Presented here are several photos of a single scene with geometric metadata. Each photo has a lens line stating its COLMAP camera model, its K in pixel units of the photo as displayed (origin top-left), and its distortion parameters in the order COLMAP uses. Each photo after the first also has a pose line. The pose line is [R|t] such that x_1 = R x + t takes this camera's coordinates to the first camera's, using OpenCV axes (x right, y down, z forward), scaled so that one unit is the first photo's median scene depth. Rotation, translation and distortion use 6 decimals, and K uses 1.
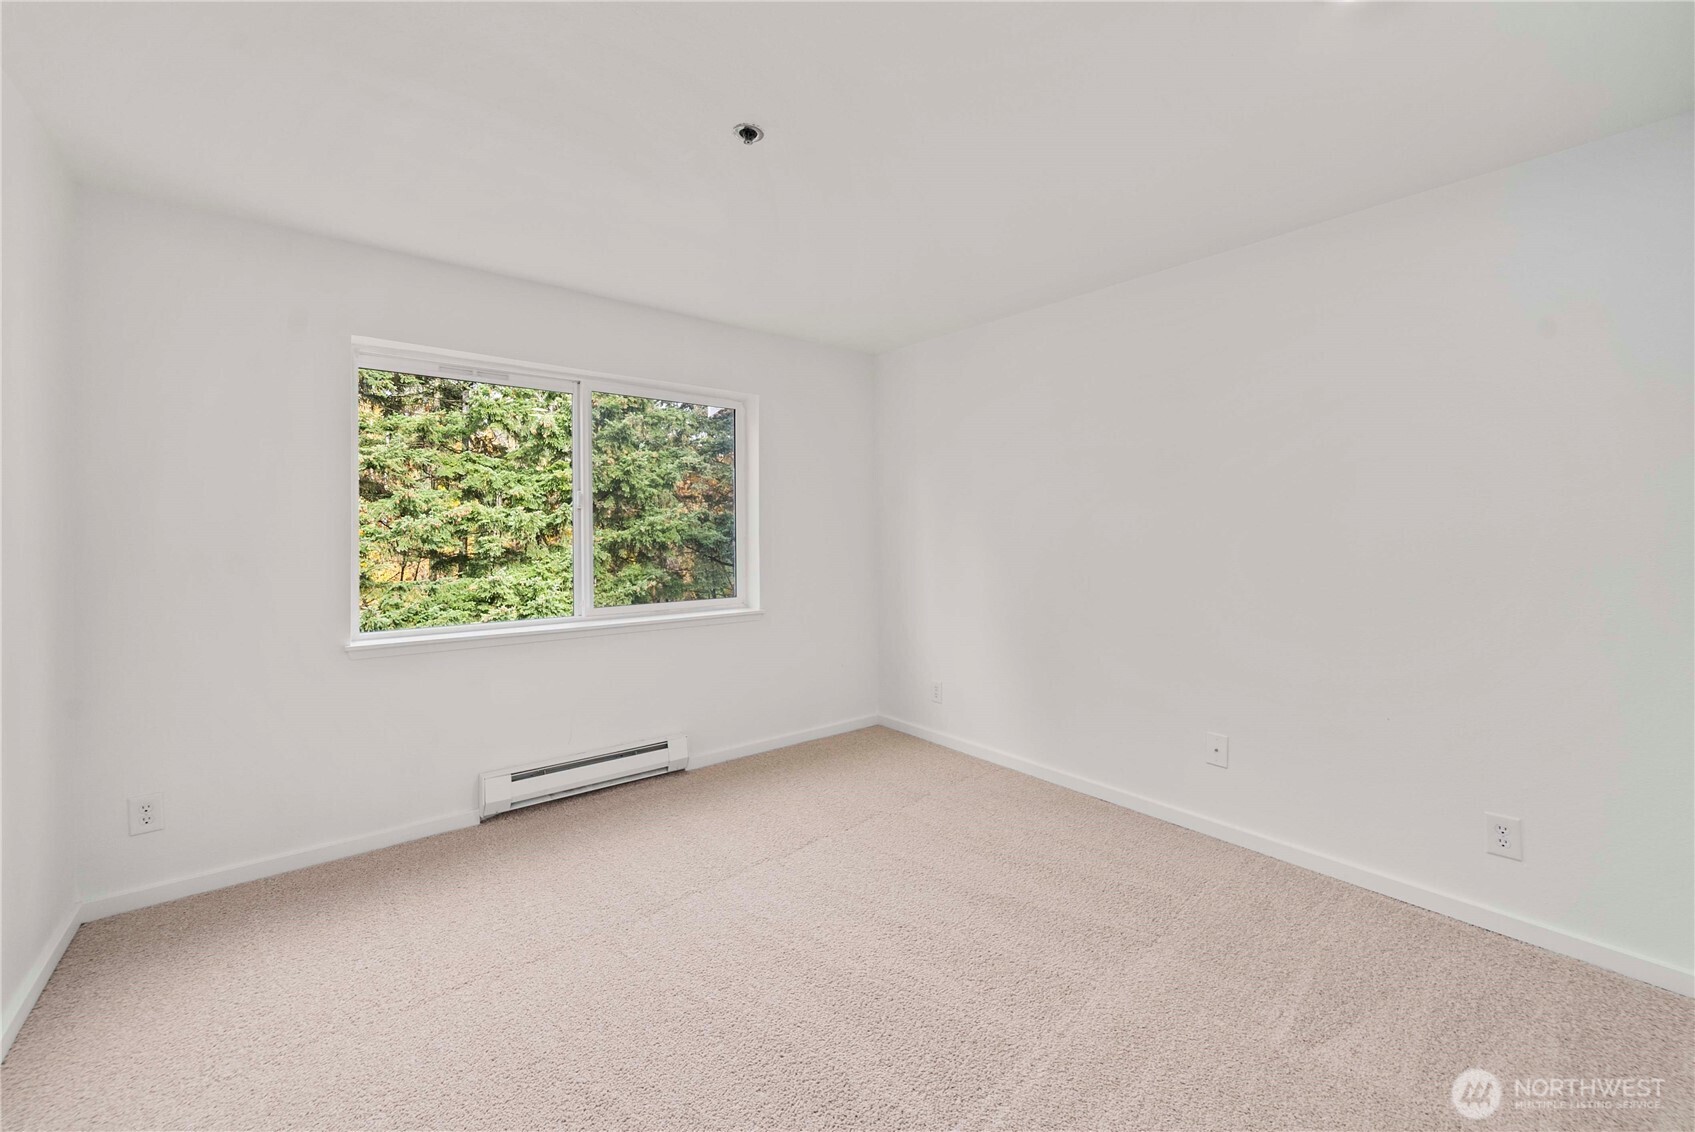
lens RADIAL K [[630.9, 0, 847.9], [0, 630.9, 555.2], [0, 0, 1]] dist [0.001927, 0.000111]
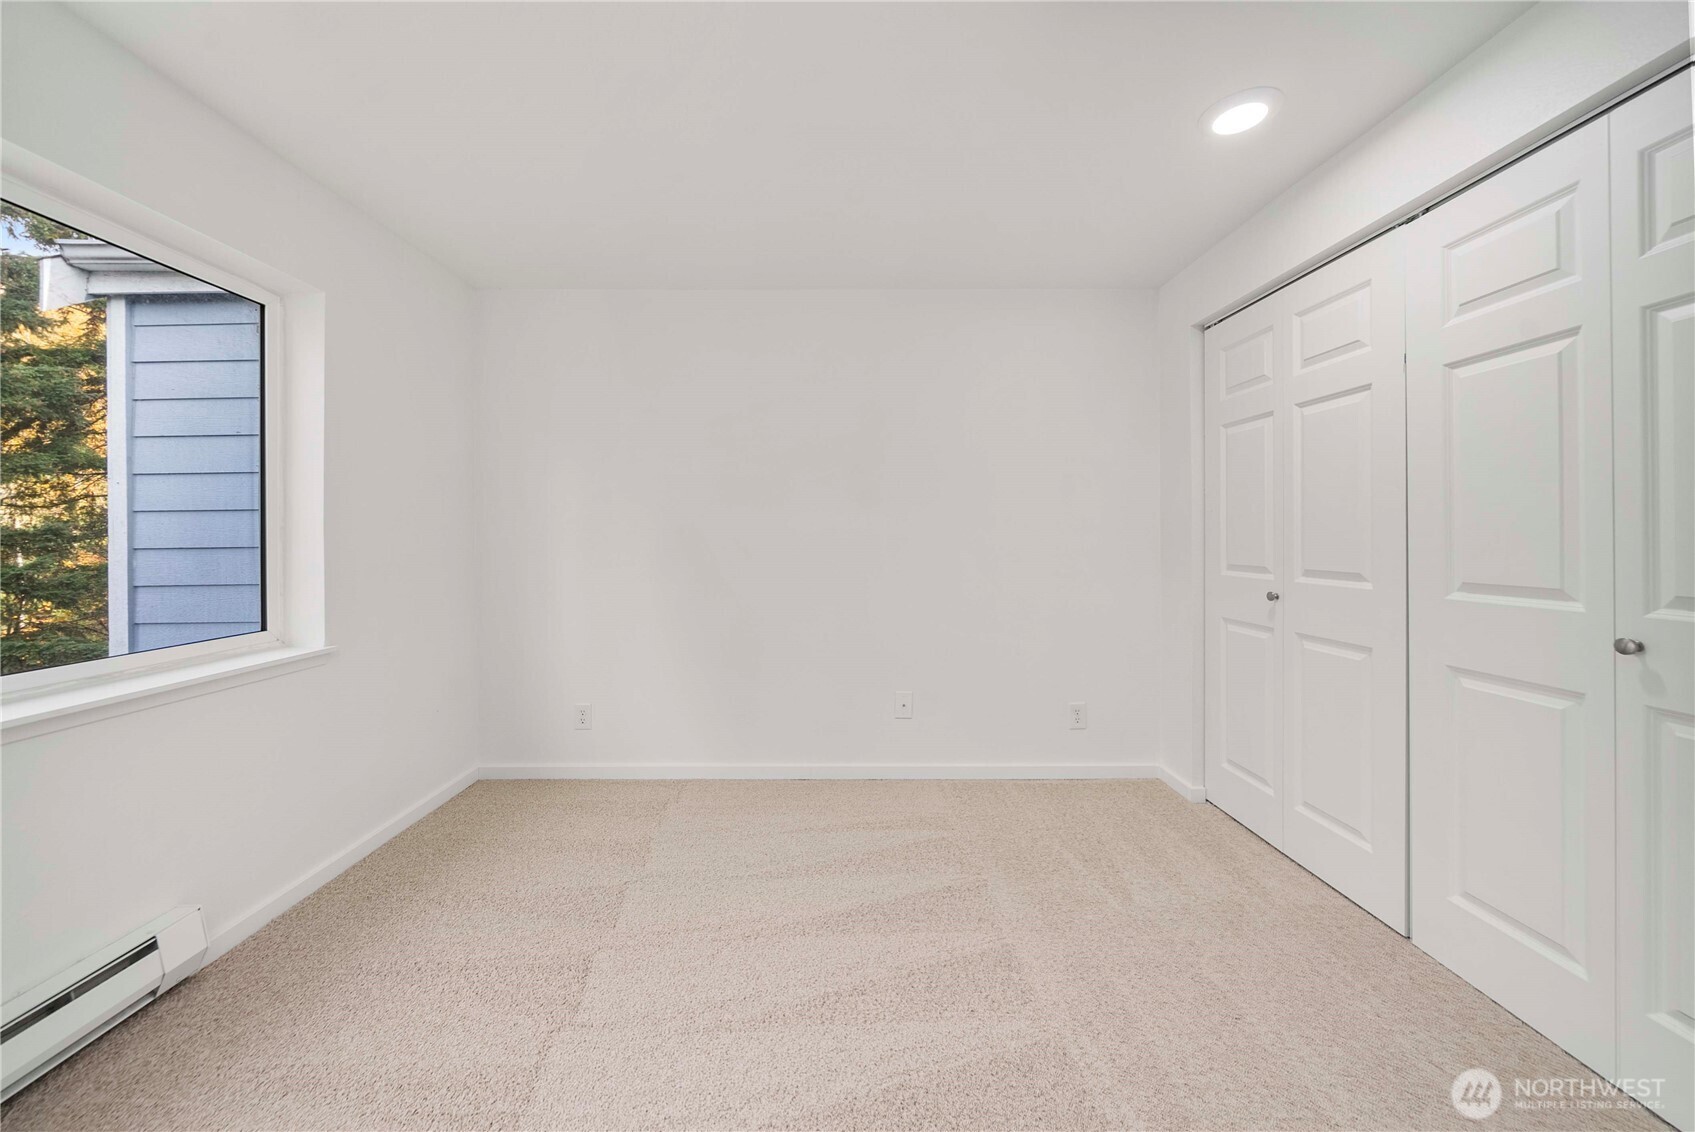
lens RADIAL K [[595.6, 0, 845.1], [0, 595.6, 551.7], [0, 0, 1]] dist [-0.003057, -0.000027]
pose [[0.658505, -0.025932, 0.752130, -0.272285], [0.029474, 0.999528, 0.008656, 0.005129], [-0.751999, 0.016468, 0.658958, 0.282808]]
